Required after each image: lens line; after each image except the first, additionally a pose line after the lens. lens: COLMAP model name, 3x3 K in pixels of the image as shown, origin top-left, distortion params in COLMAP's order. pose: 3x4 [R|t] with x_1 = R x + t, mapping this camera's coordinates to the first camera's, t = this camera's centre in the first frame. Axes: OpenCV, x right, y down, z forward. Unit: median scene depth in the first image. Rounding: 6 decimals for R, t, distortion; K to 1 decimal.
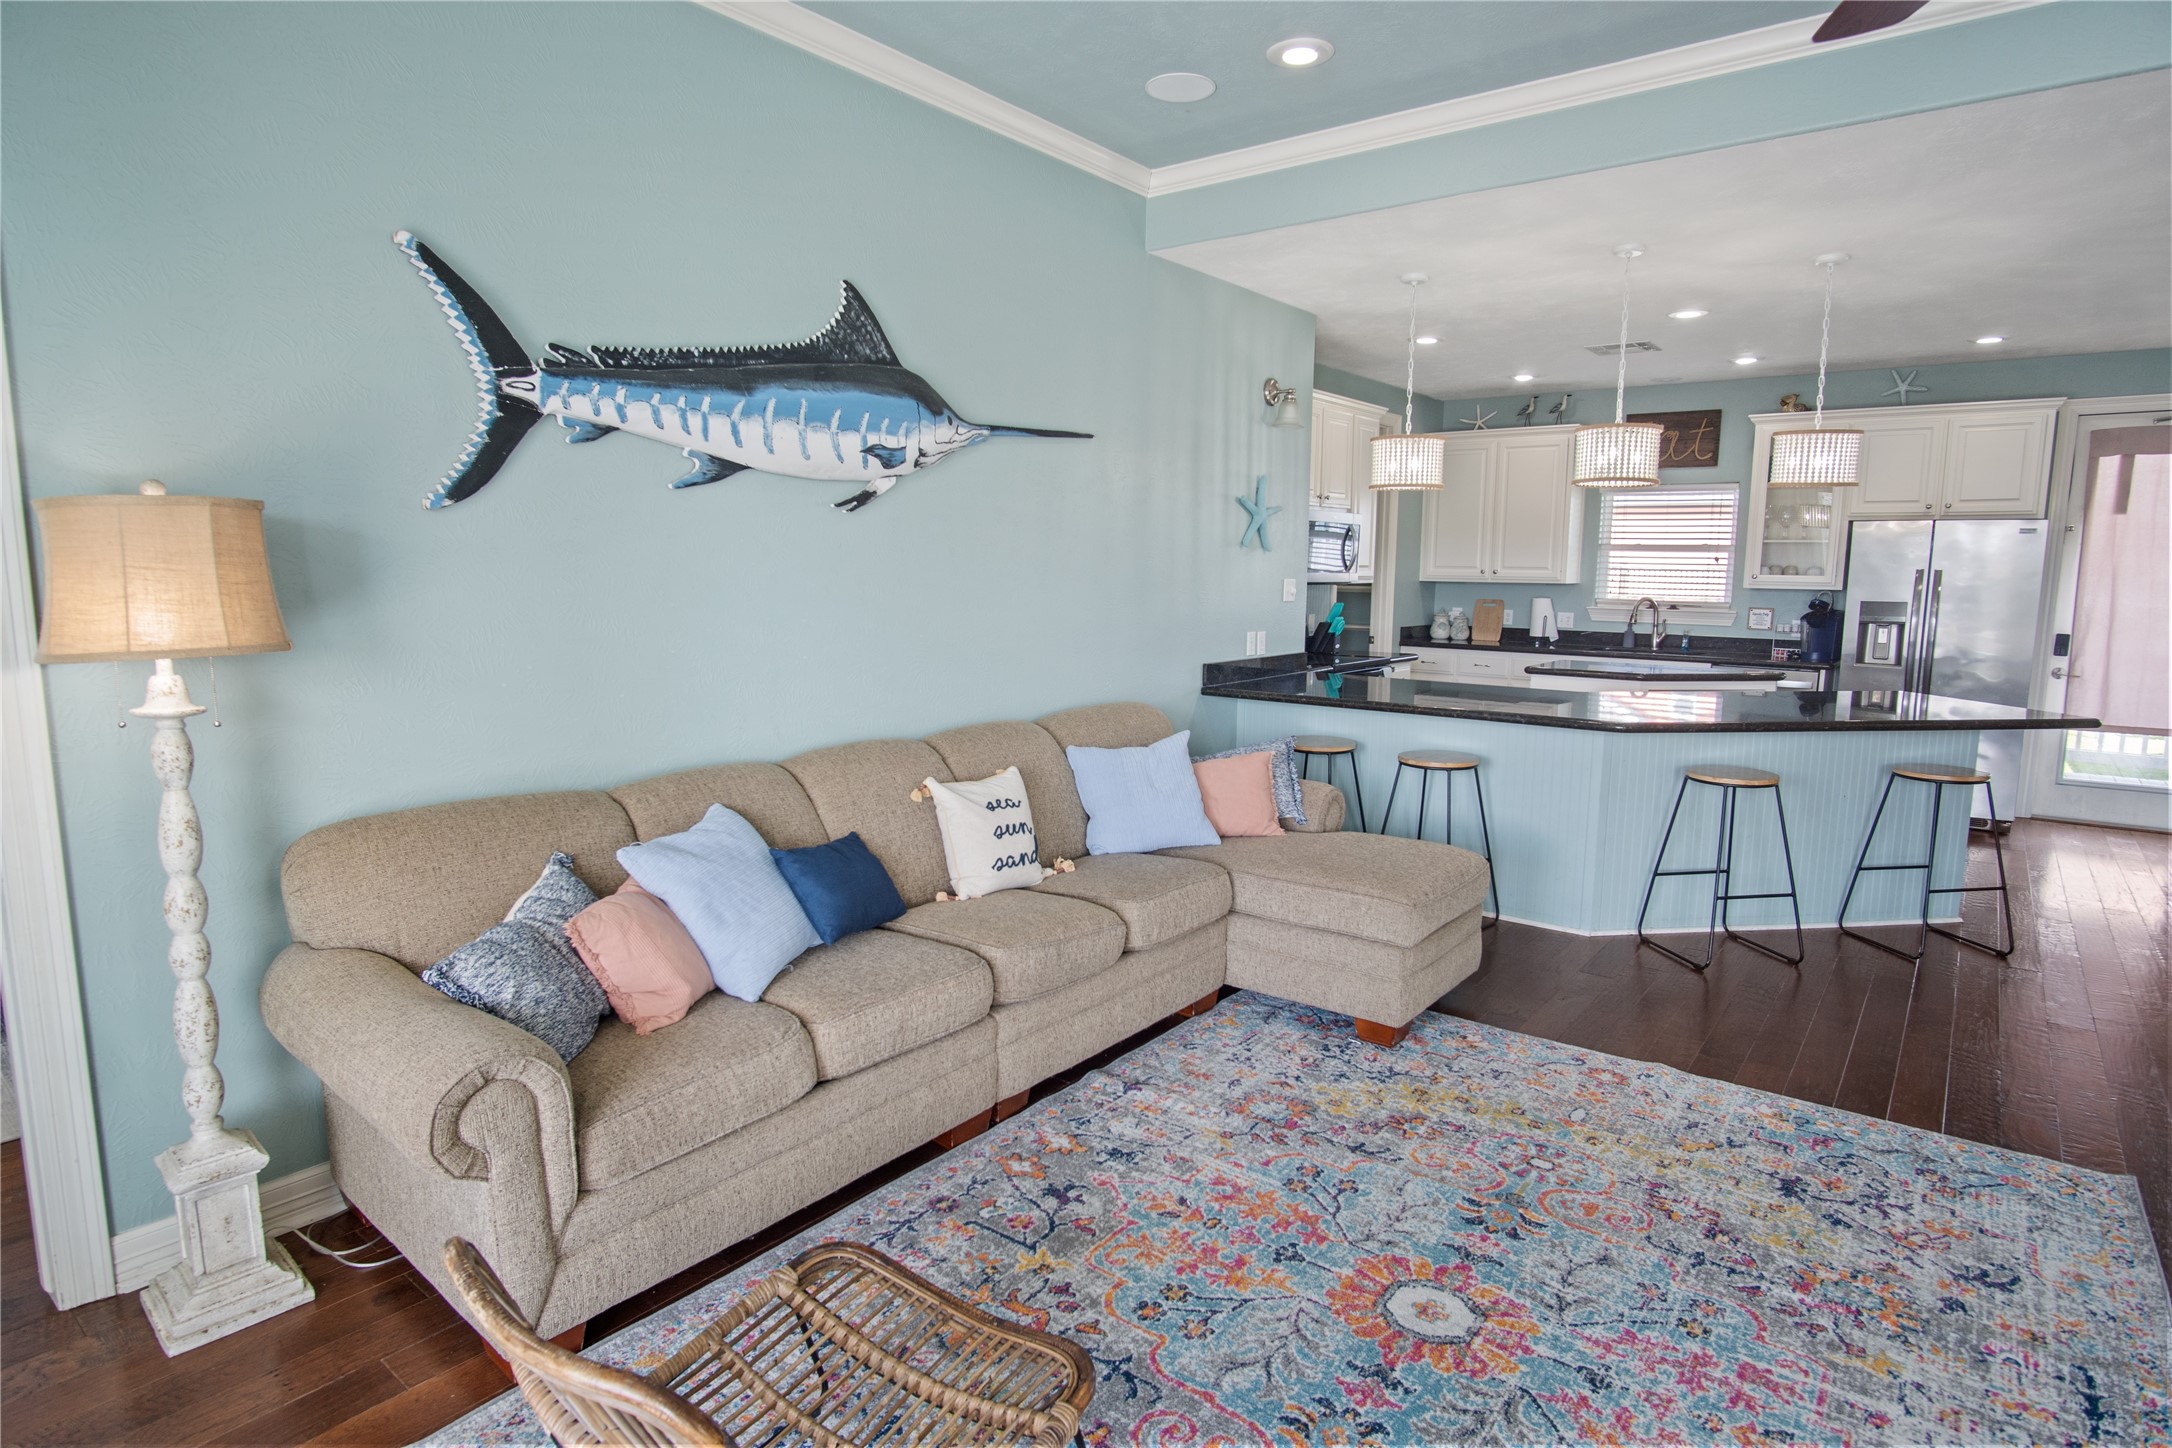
lens RADIAL K [[1159.3, 0, 1089.9], [0, 1159.3, 724.9], [0, 0, 1]] dist [-0.033766, 0.008799]
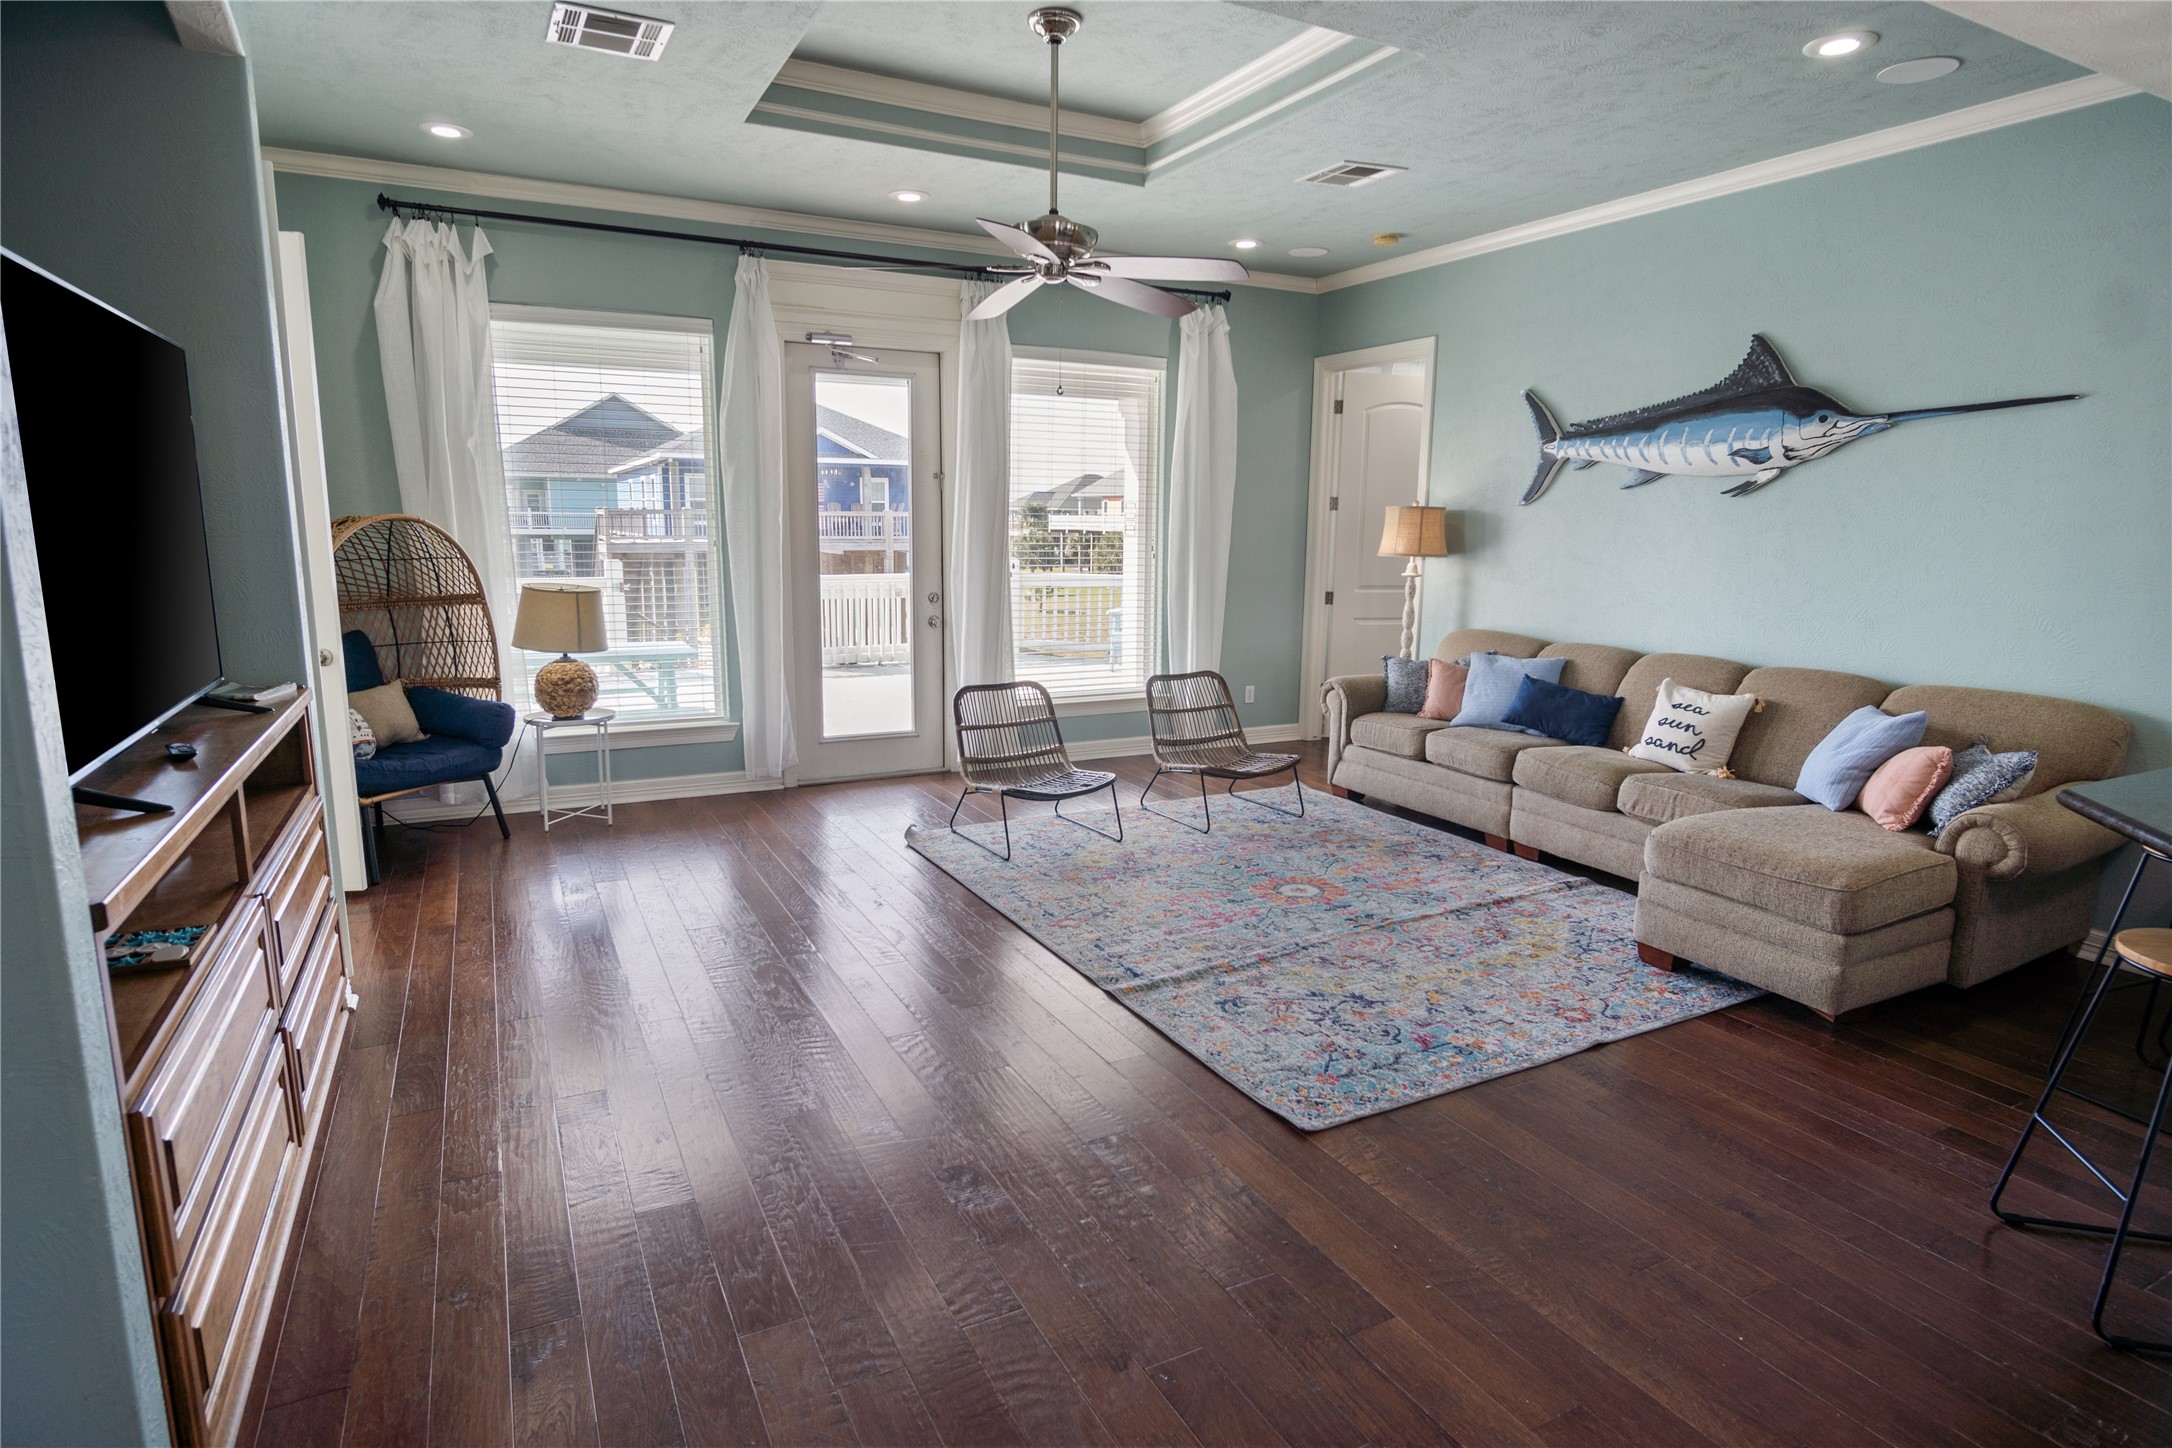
lens RADIAL K [[1159.3, 0, 1089.9], [0, 1159.3, 724.9], [0, 0, 1]] dist [-0.033766, 0.008799]
pose [[-0.412760, 0.146563, -0.898971, 1.569958], [-0.141505, 0.964668, 0.222245, -0.124481], [0.899781, 0.218942, -0.377437, 0.956295]]
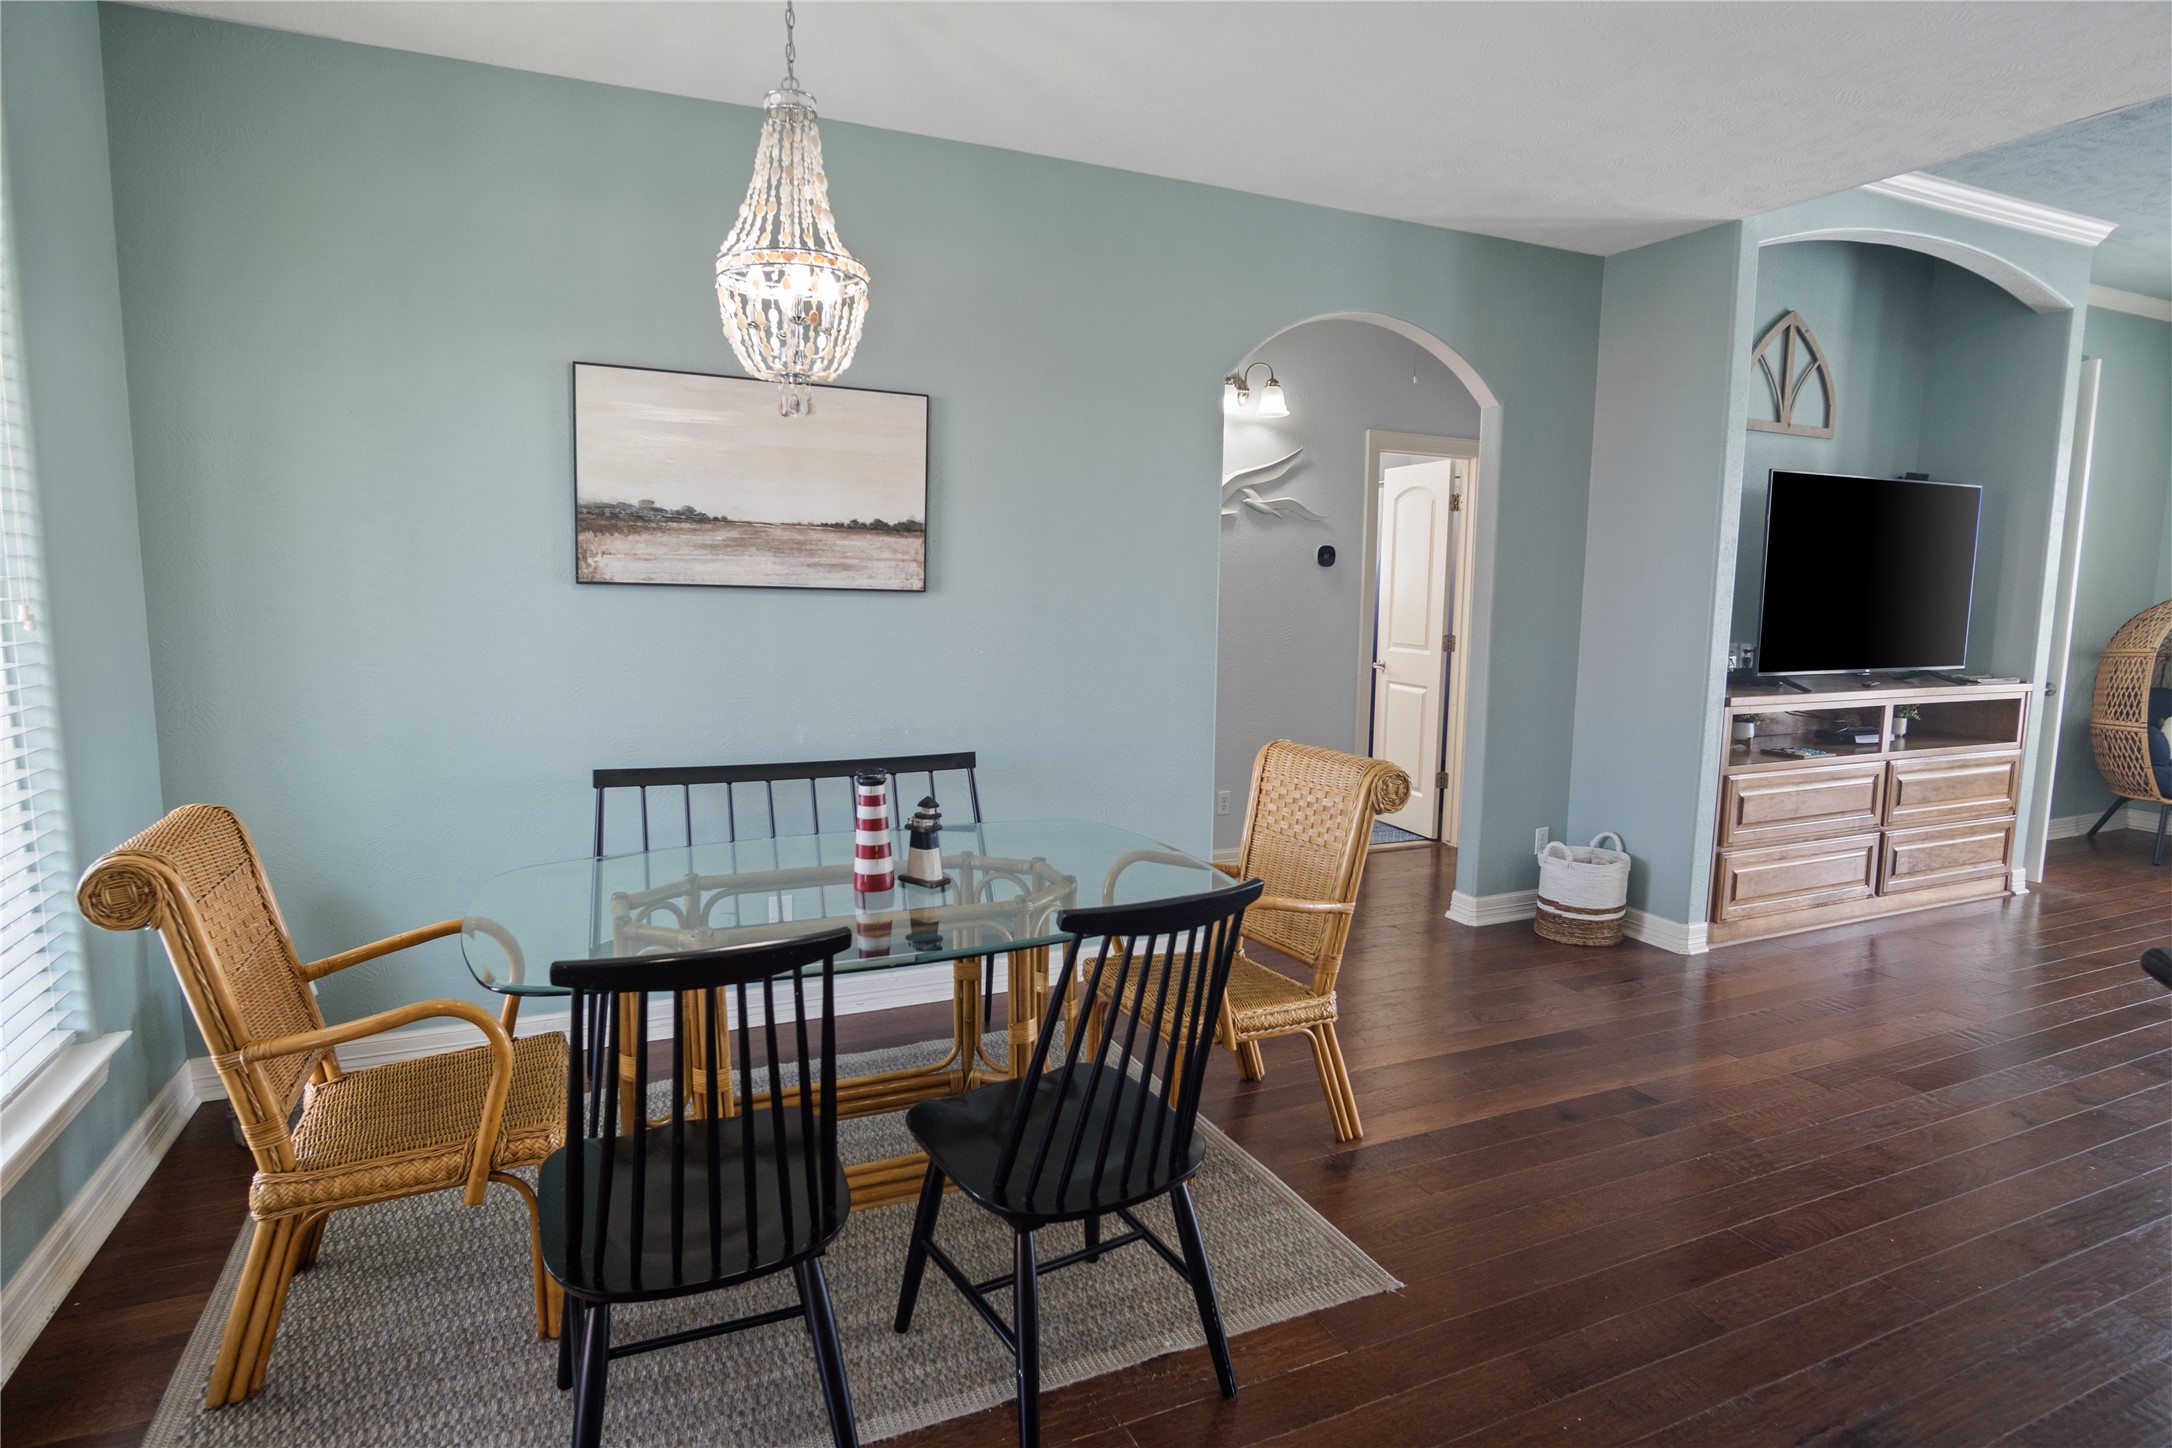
lens RADIAL K [[1159.3, 0, 1089.9], [0, 1159.3, 724.9], [0, 0, 1]] dist [-0.033766, 0.008799]
pose [[-0.884298, -0.078827, 0.460221, 1.383611], [0.044325, 0.967023, 0.250803, -0.240695], [-0.464814, 0.242184, -0.851643, 1.945169]]
